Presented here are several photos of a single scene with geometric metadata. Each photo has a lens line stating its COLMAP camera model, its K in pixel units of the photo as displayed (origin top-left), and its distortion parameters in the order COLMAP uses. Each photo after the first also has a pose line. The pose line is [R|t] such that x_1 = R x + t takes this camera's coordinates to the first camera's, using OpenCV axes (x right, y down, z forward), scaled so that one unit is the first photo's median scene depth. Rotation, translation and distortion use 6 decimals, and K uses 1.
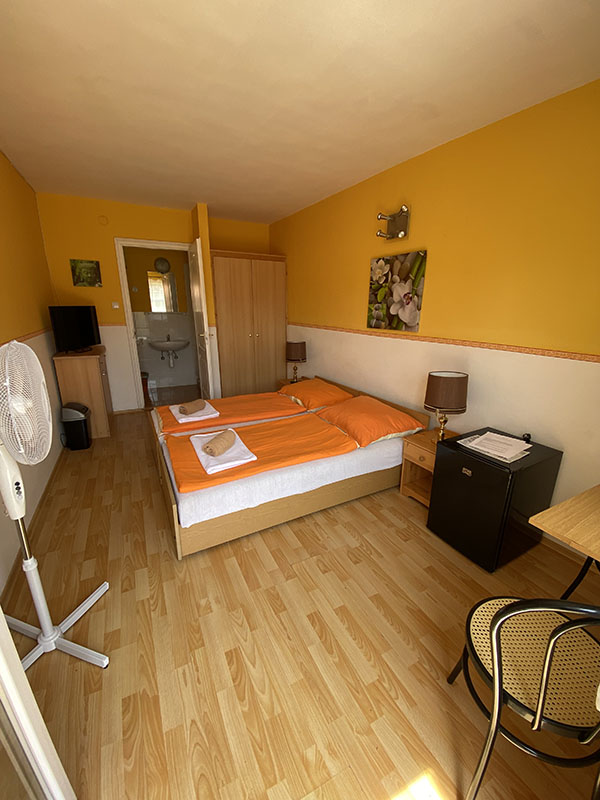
lens RADIAL K [[324.3, 0, 300.0], [0, 324.3, 400.0], [0, 0, 1]] dist [-0.001689, -0.000408]
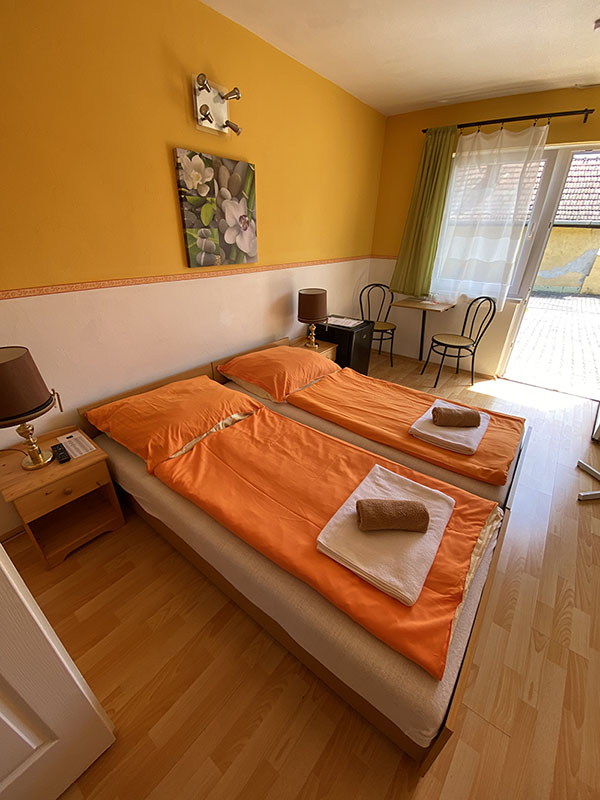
lens RADIAL K [[324.3, 0, 300.0], [0, 324.3, 400.0], [0, 0, 1]] dist [-0.001689, -0.000408]
pose [[-0.394782, -0.420477, 0.816912, -0.588122], [0.252886, 0.805061, 0.536587, -0.342403], [-0.883287, 0.418421, -0.211491, 1.192352]]
